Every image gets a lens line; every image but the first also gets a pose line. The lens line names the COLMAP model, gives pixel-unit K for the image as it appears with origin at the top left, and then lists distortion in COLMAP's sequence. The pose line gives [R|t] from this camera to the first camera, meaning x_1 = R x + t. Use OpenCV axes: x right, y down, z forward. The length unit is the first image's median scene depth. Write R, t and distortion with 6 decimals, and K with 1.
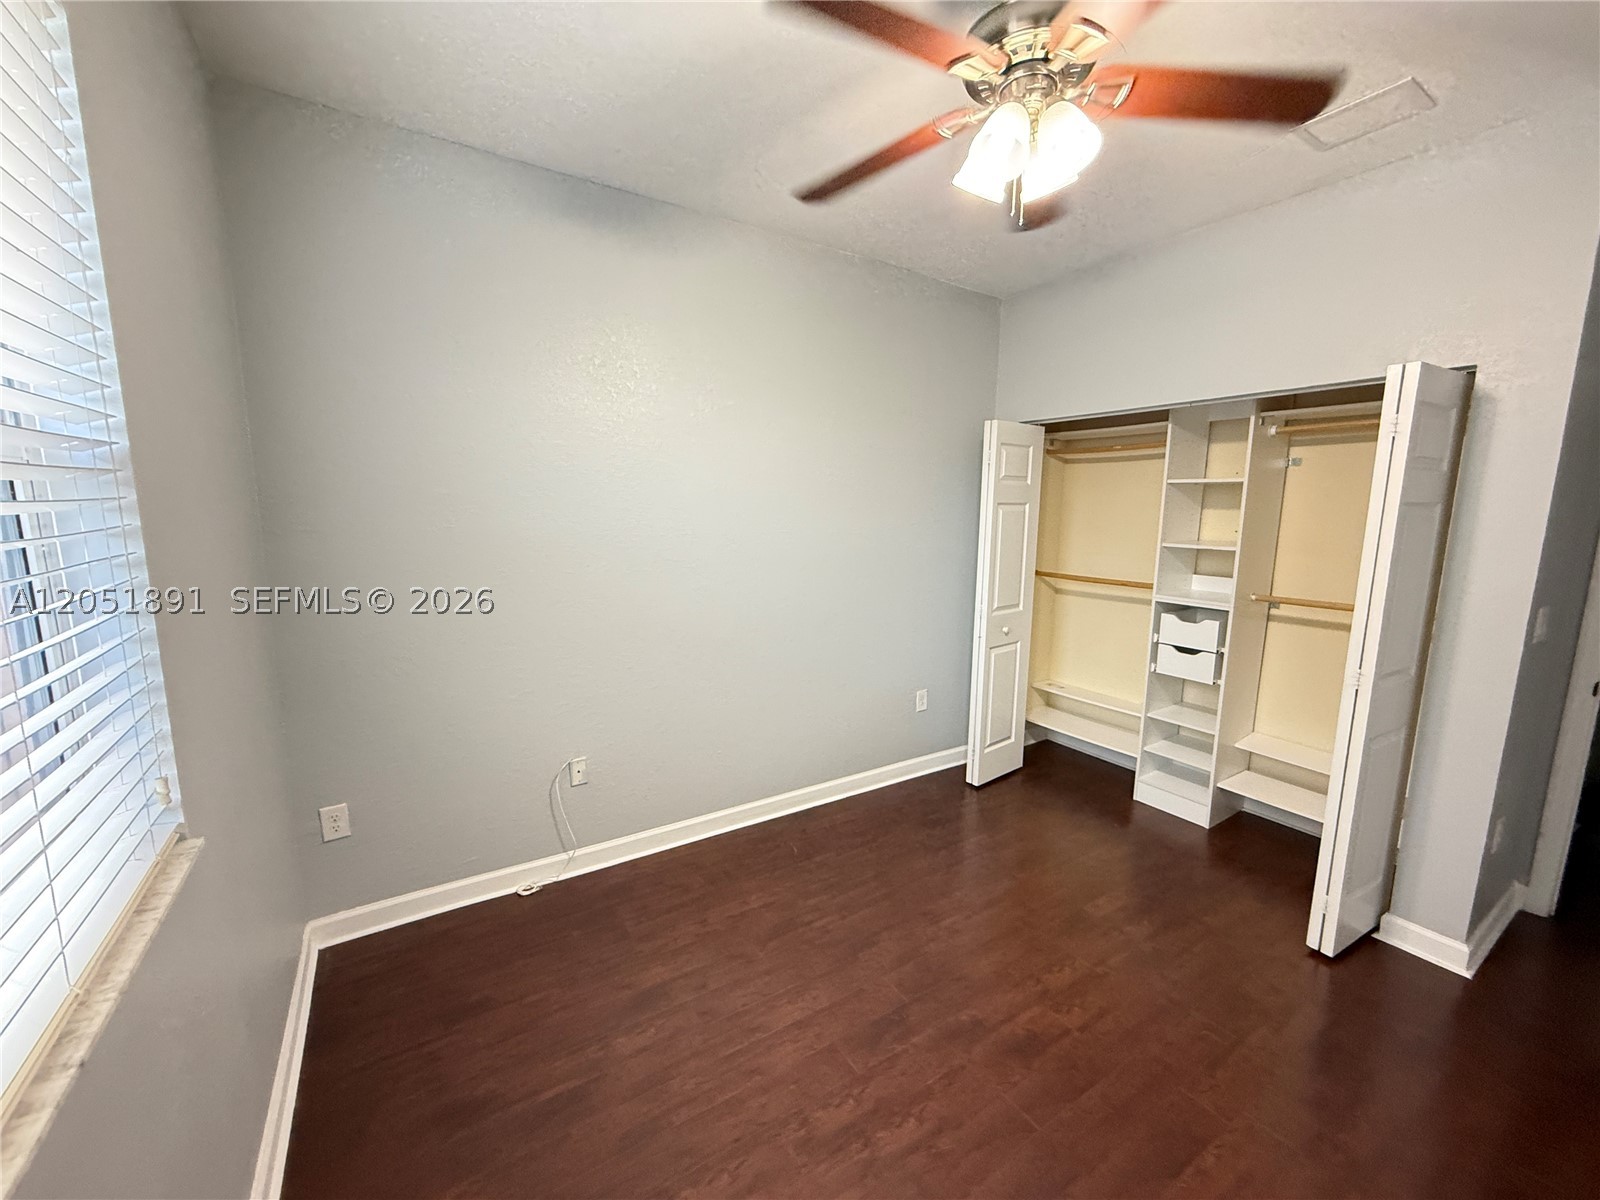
lens RADIAL K [[636.9, 0, 794.5], [0, 636.9, 600.6], [0, 0, 1]] dist [-0.000753, 0.000374]
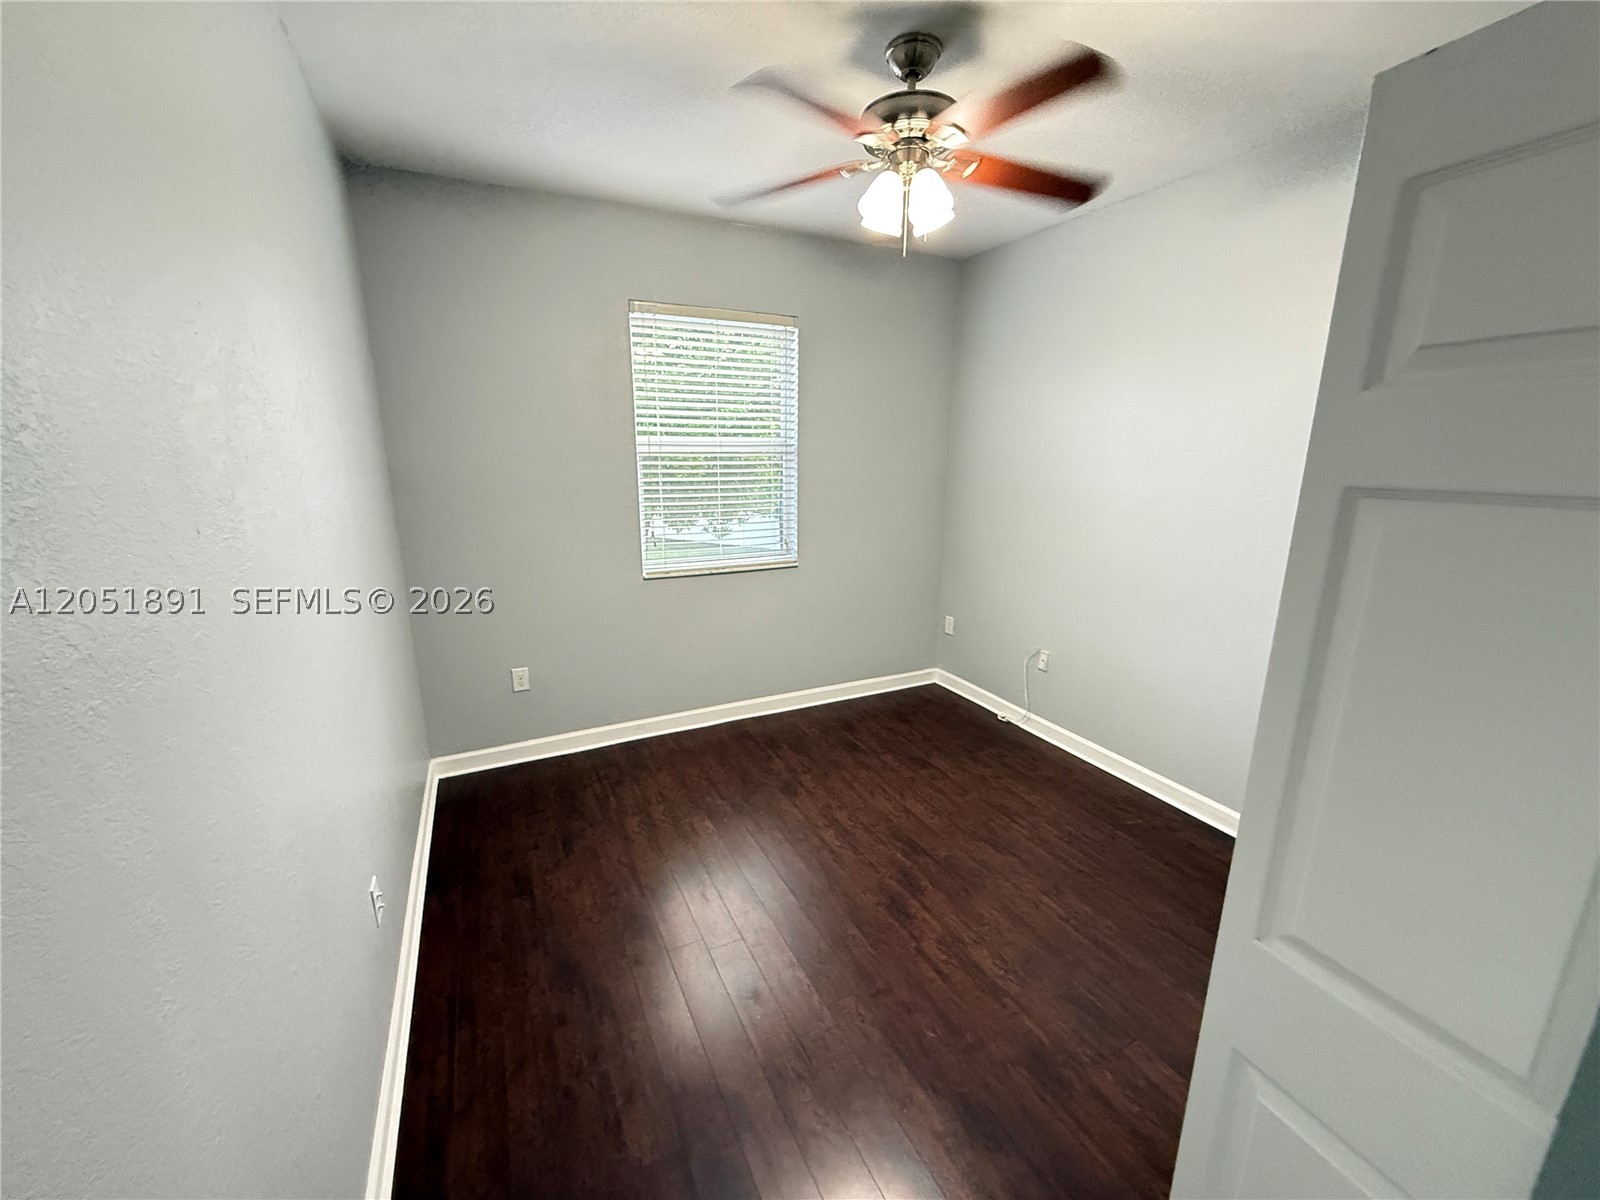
lens RADIAL K [[636.9, 0, 794.2], [0, 636.9, 602.8], [0, 0, 1]] dist [-0.000753, 0.000374]
pose [[-0.111592, 0.224029, -0.968173, 1.245685], [-0.151189, 0.959089, 0.239353, -0.118857], [0.982186, 0.173087, -0.073157, 0.675773]]
